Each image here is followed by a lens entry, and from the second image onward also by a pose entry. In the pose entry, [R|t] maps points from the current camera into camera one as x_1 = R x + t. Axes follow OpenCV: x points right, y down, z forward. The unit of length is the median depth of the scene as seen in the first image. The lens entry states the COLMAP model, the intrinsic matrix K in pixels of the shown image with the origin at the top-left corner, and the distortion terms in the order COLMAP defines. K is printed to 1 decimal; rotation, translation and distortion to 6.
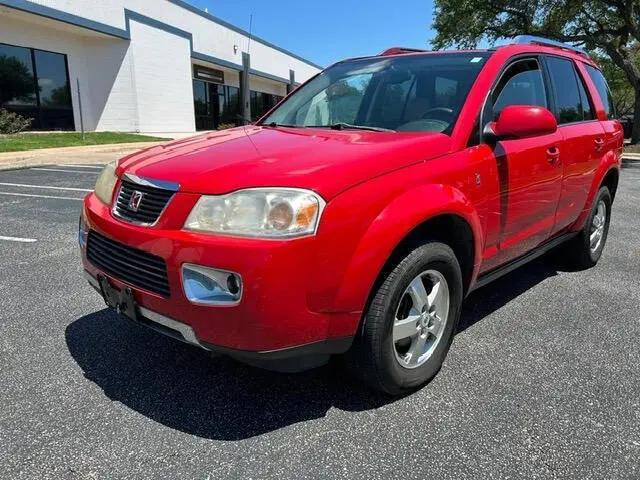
lens RADIAL K [[493.0, 0, 320.0], [0, 493.0, 240.0], [0, 0, 1]] dist [0.054851, -0.045242]
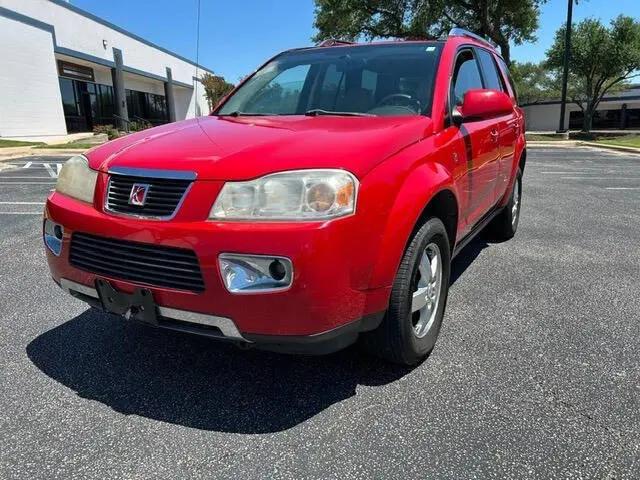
lens RADIAL K [[492.9, 0, 314.8], [0, 492.9, 241.7], [0, 0, 1]] dist [0.054689, -0.042521]
pose [[0.967952, -0.083019, 0.237017, -0.242263], [0.082341, 0.996522, 0.012776, 0.020050], [-0.237253, 0.007150, 0.971421, 0.026569]]
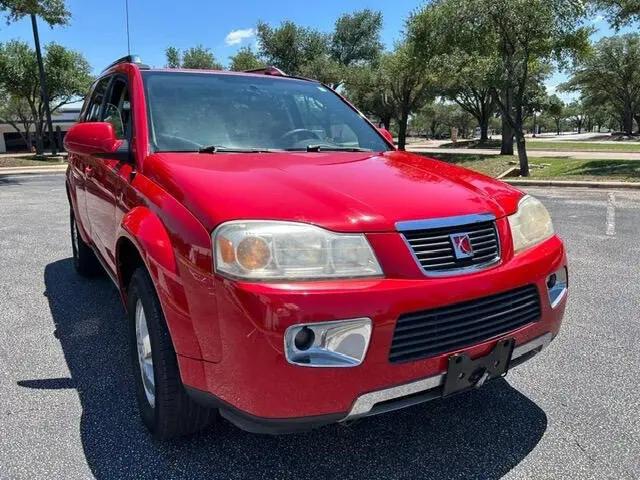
lens RADIAL K [[493.0, 0, 320.0], [0, 493.0, 240.0], [0, 0, 1]] dist [0.054851, -0.045242]
pose [[0.248712, -0.218822, 0.943536, -1.038023], [0.241631, 0.957363, 0.158336, -0.237109], [-0.937954, 0.188608, 0.290982, 0.842997]]
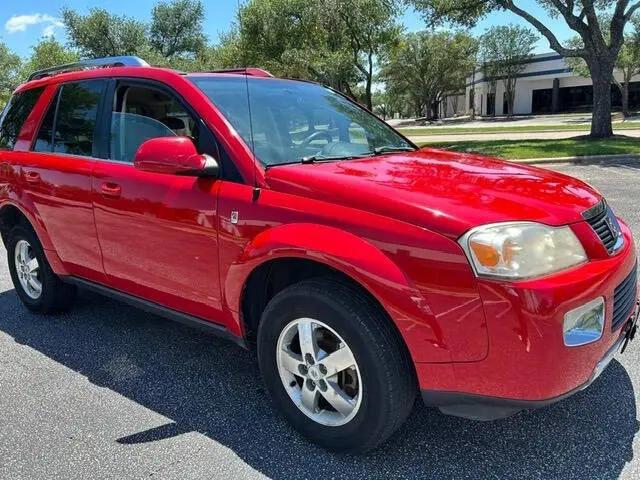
lens RADIAL K [[492.9, 0, 314.8], [0, 492.9, 241.7], [0, 0, 1]] dist [0.054689, -0.042521]
pose [[-0.100333, -0.244852, 0.964355, -1.096889], [0.284870, 0.921599, 0.263635, -0.412597], [-0.953301, 0.301167, -0.022716, 1.369111]]
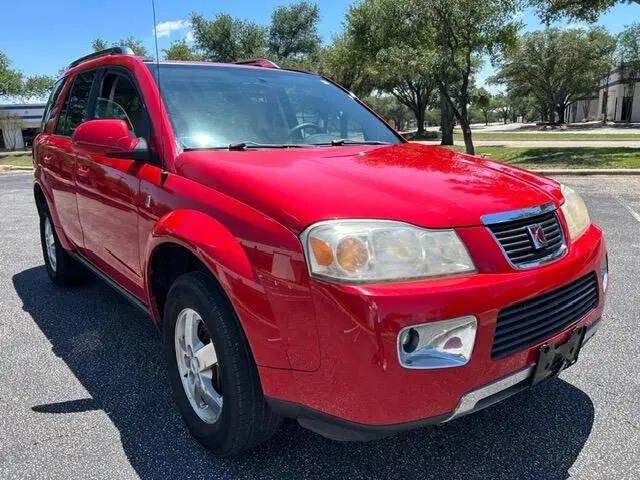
lens RADIAL K [[493.0, 0, 320.0], [0, 493.0, 240.0], [0, 0, 1]] dist [0.054851, -0.045242]
pose [[0.122732, -0.237938, 0.963495, -1.046284], [0.262241, 0.944104, 0.199744, -0.287483], [-0.957166, 0.228153, 0.178269, 1.032683]]
